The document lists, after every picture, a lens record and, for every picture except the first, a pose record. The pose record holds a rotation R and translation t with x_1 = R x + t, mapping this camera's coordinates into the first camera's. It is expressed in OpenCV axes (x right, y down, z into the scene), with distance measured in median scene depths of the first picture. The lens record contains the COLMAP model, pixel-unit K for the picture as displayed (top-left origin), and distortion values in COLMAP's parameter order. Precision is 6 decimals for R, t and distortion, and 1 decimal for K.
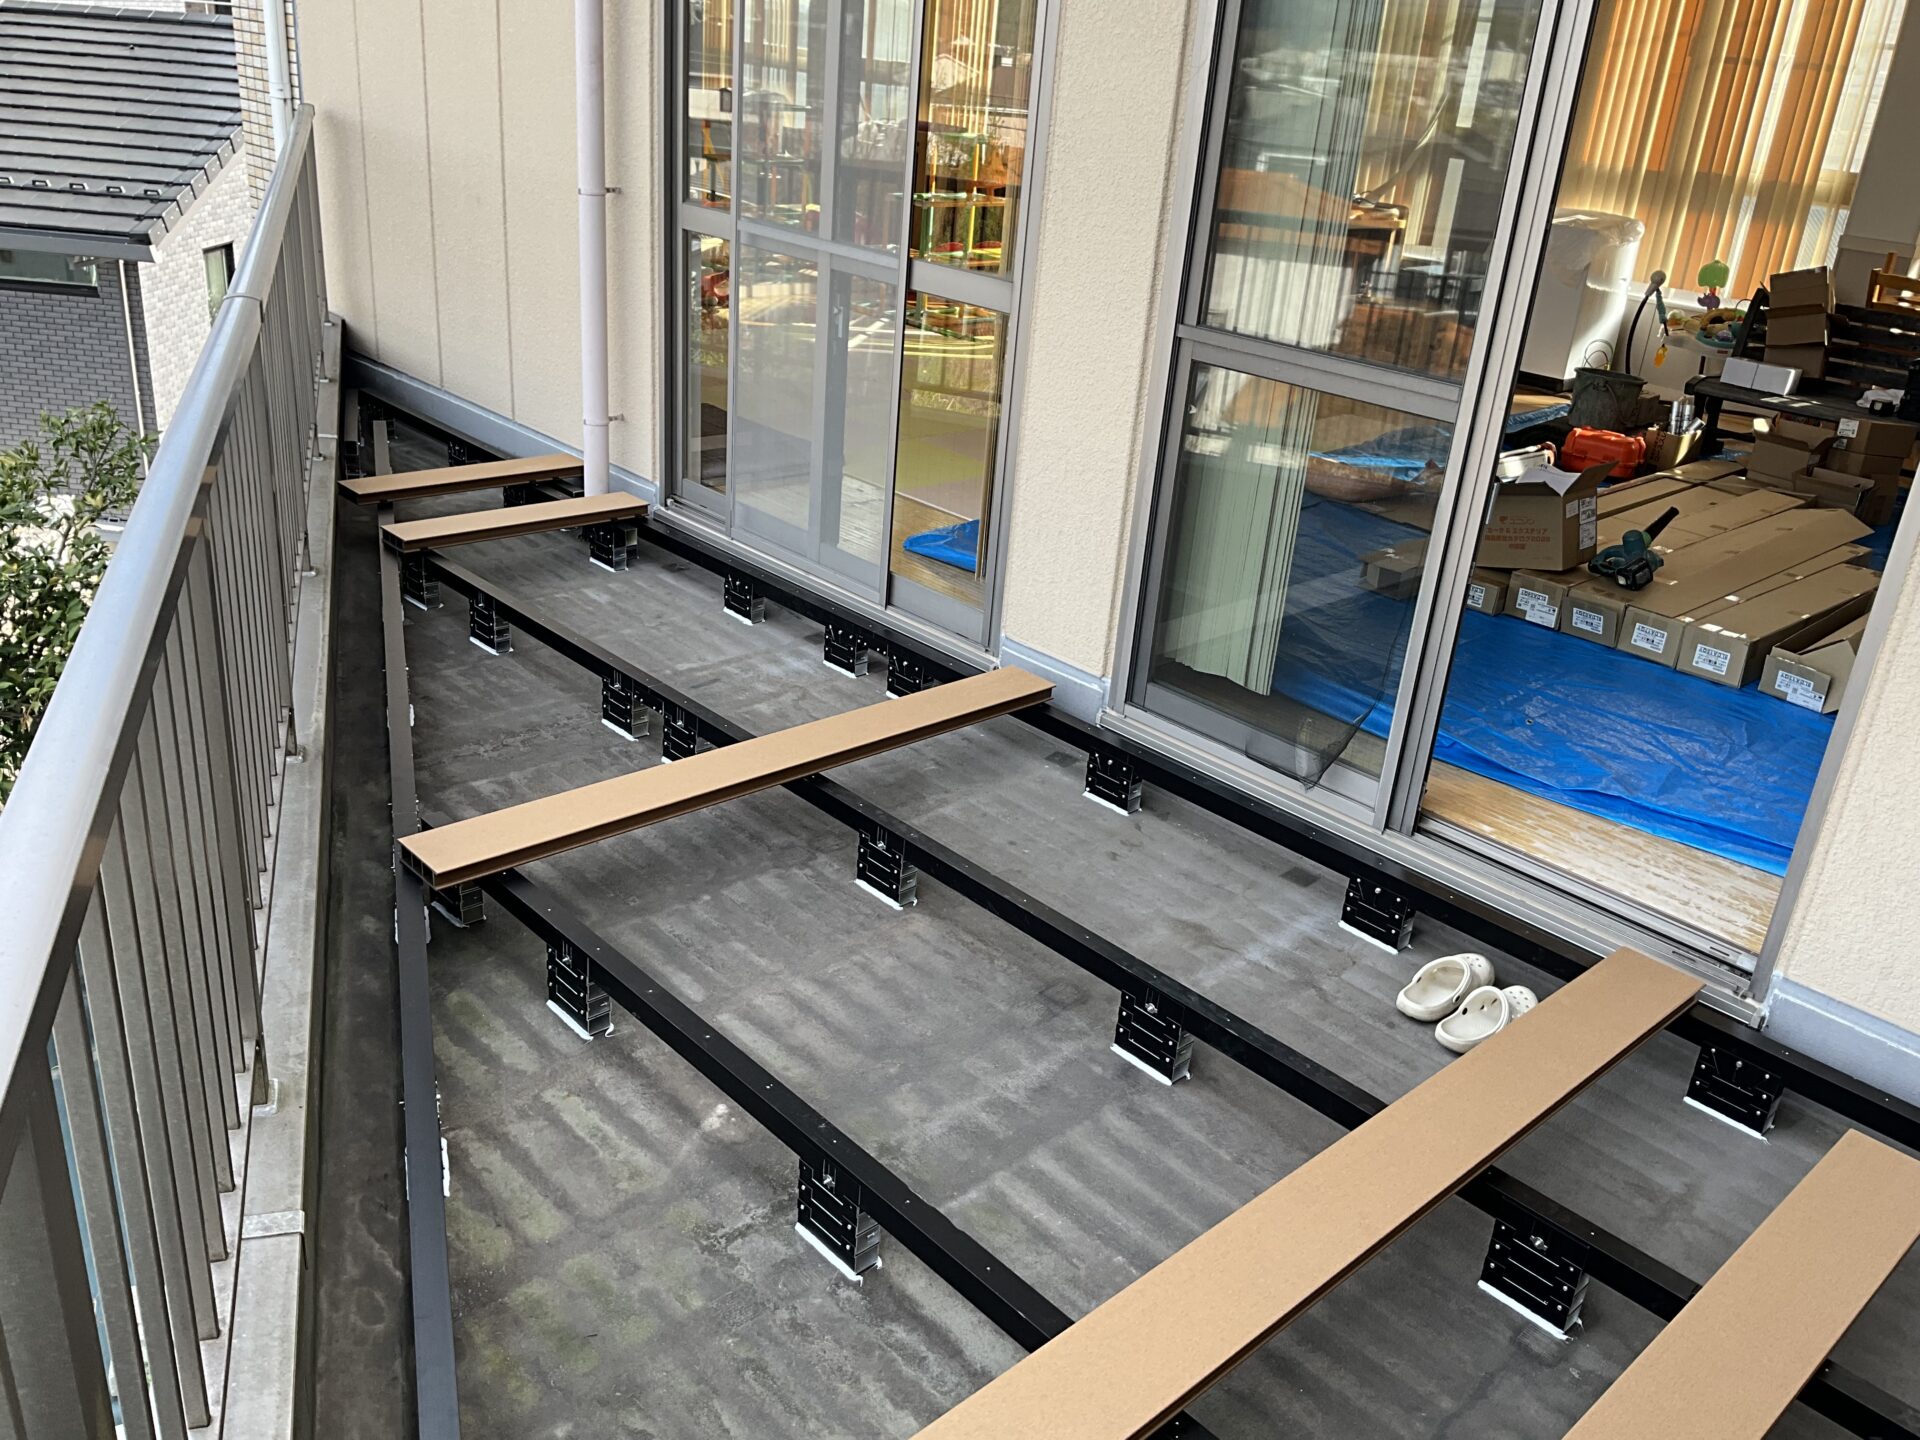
lens RADIAL K [[1570.4, 0, 952.8], [0, 1570.4, 716.4], [0, 0, 1]] dist [0.101009, -0.152774]
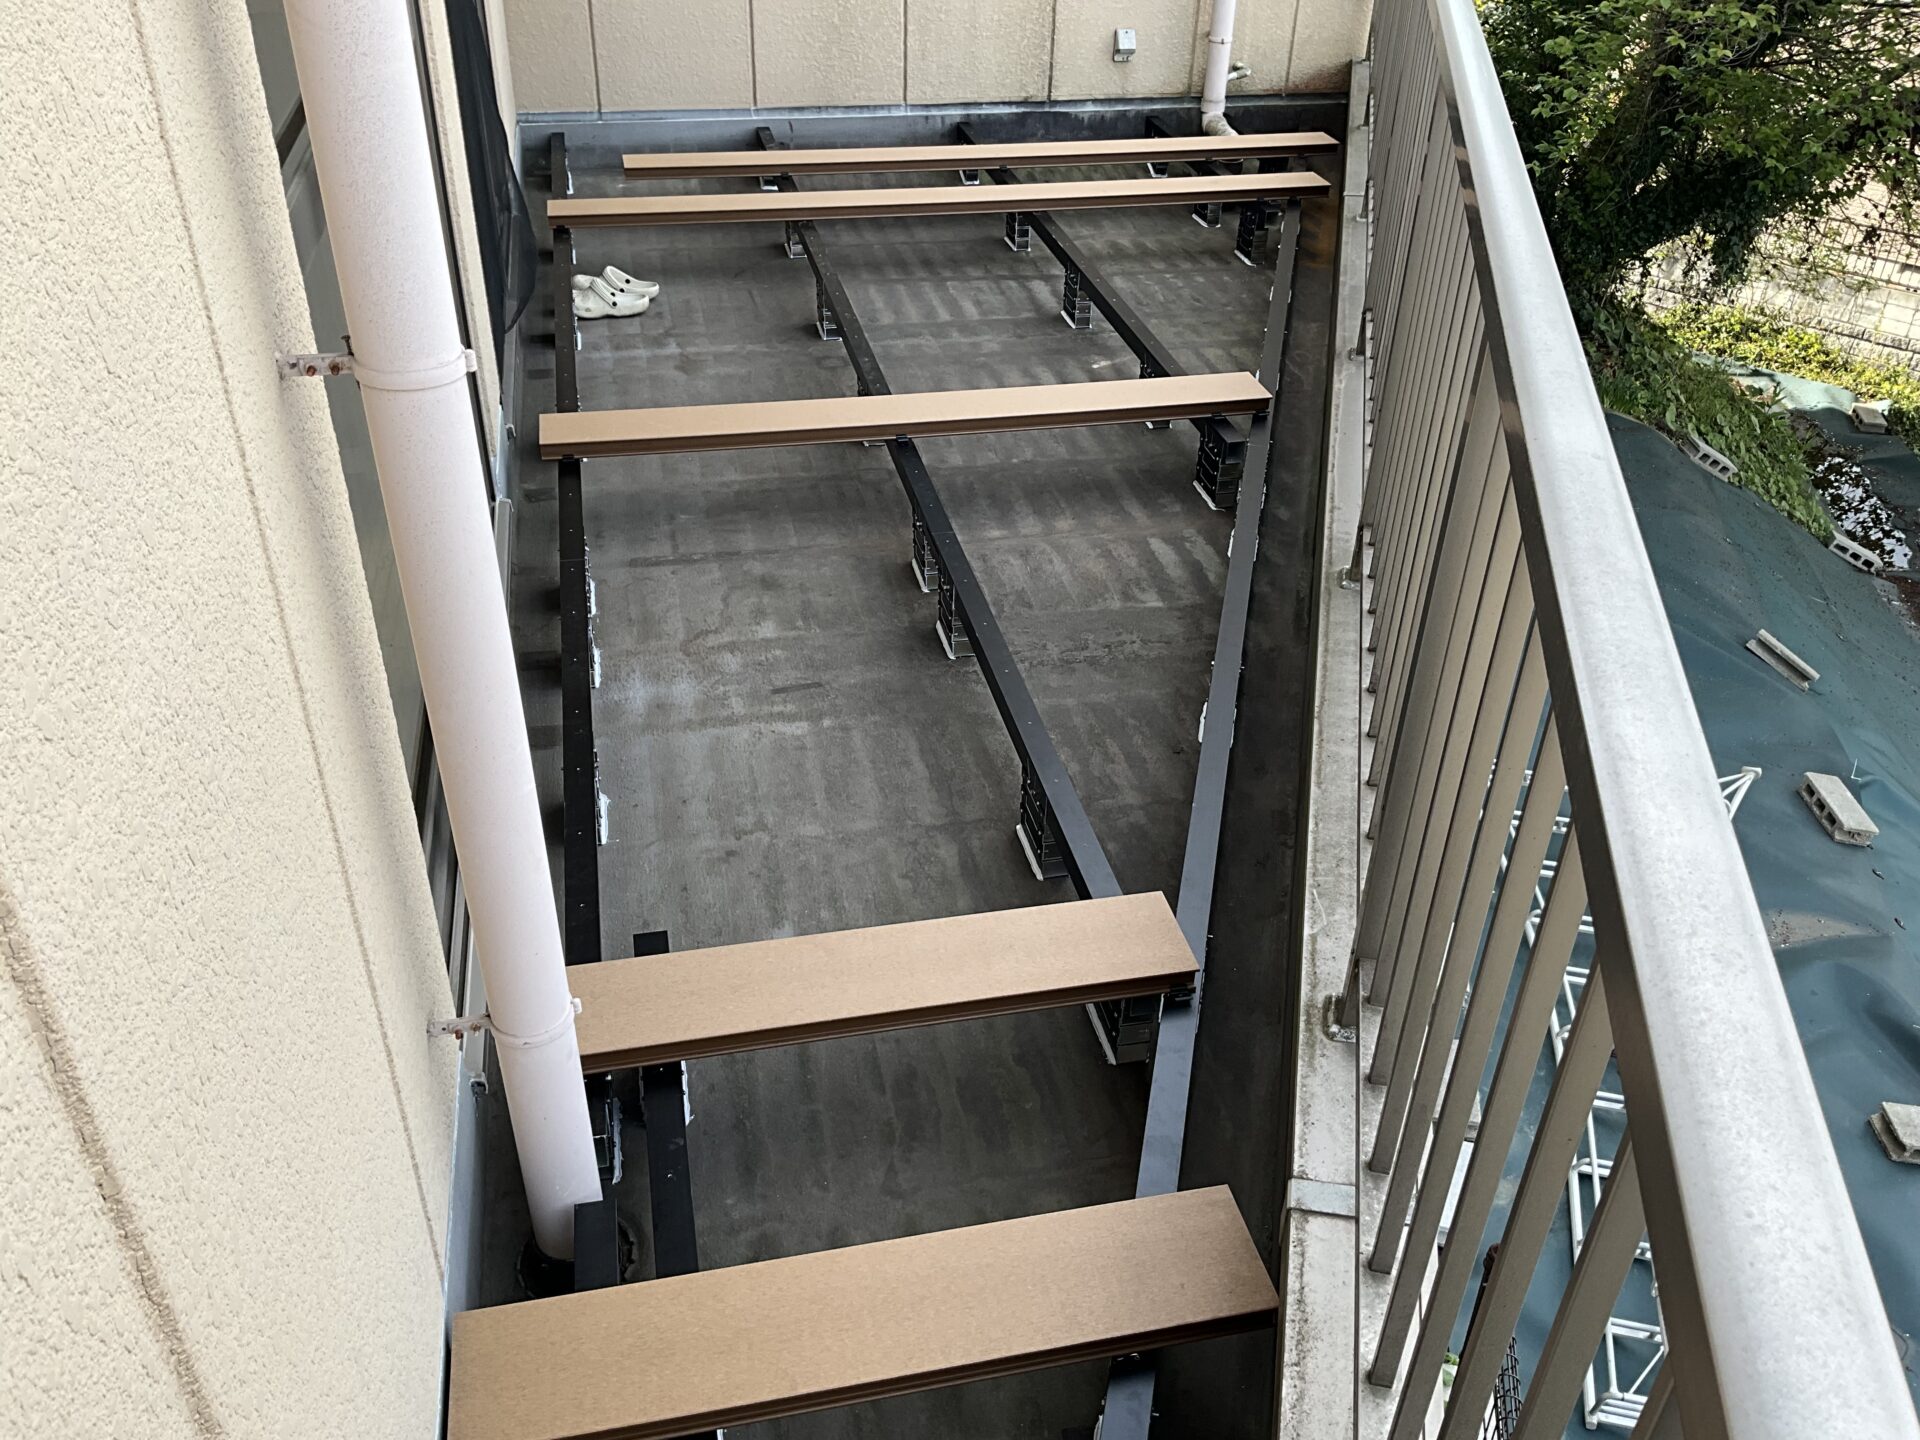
lens RADIAL K [[1586.8, 0, 960.0], [0, 1586.8, 720.0], [0, 0, 1]] dist [0.062296, -0.100013]
pose [[-0.851874, -0.367597, 0.373073, -0.544178], [0.125123, 0.548852, 0.826502, -0.653087], [-0.508581, 0.750756, -0.421558, 1.430358]]
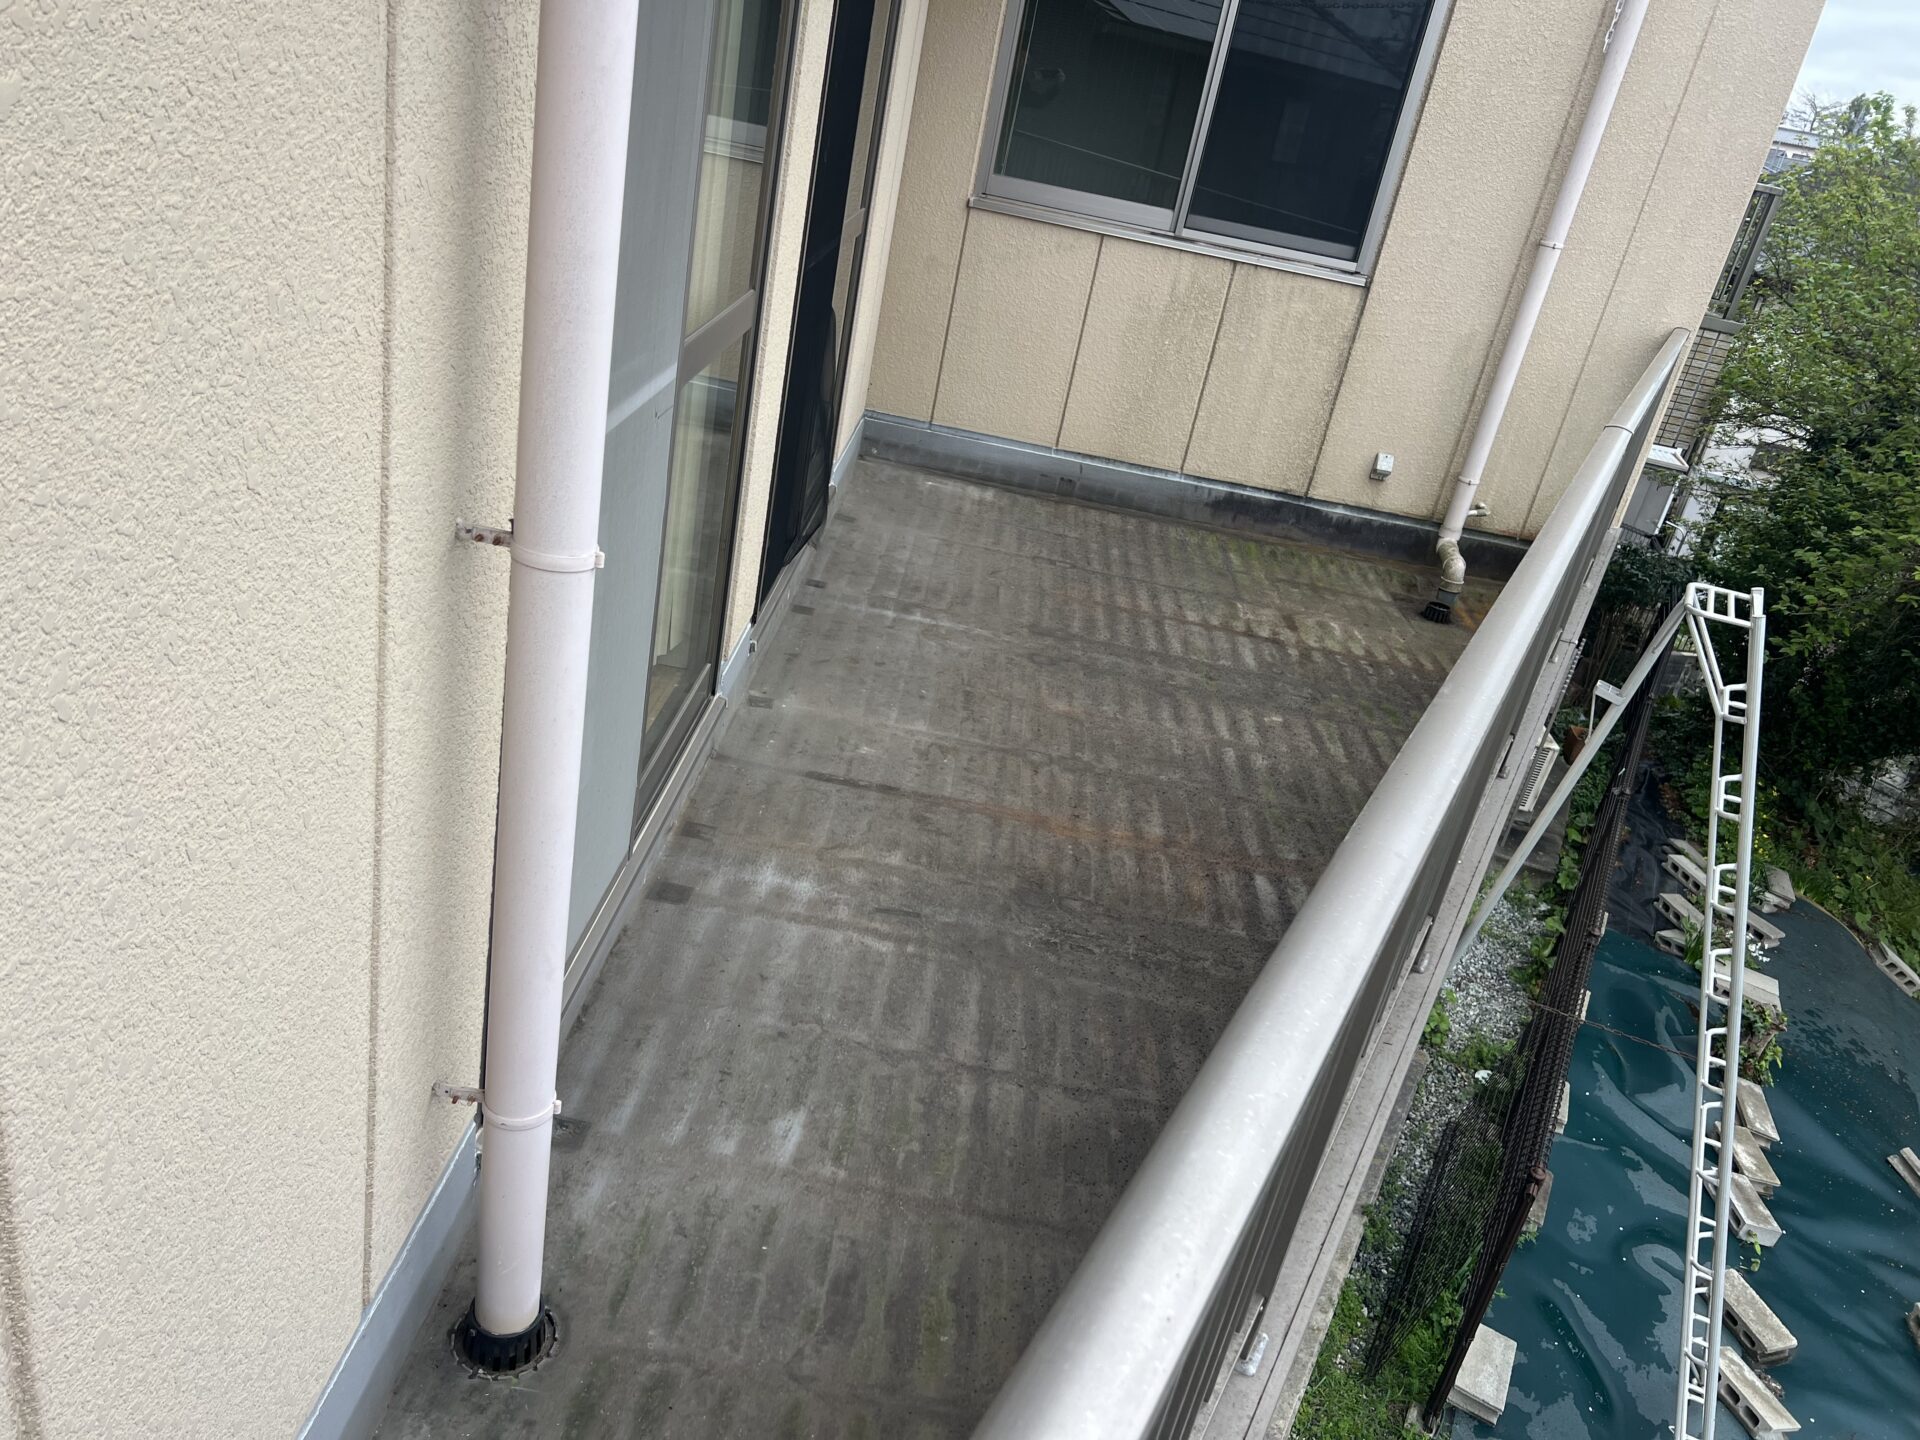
lens RADIAL K [[1431.5, 0, 953.6], [0, 1431.5, 715.4], [0, 0, 1]] dist [0.074386, -0.077117]
pose [[-0.656830, -0.486839, 0.575814, -0.608105], [0.074029, 0.718316, 0.691767, -0.659532], [-0.750396, 0.497000, -0.435772, 1.401780]]
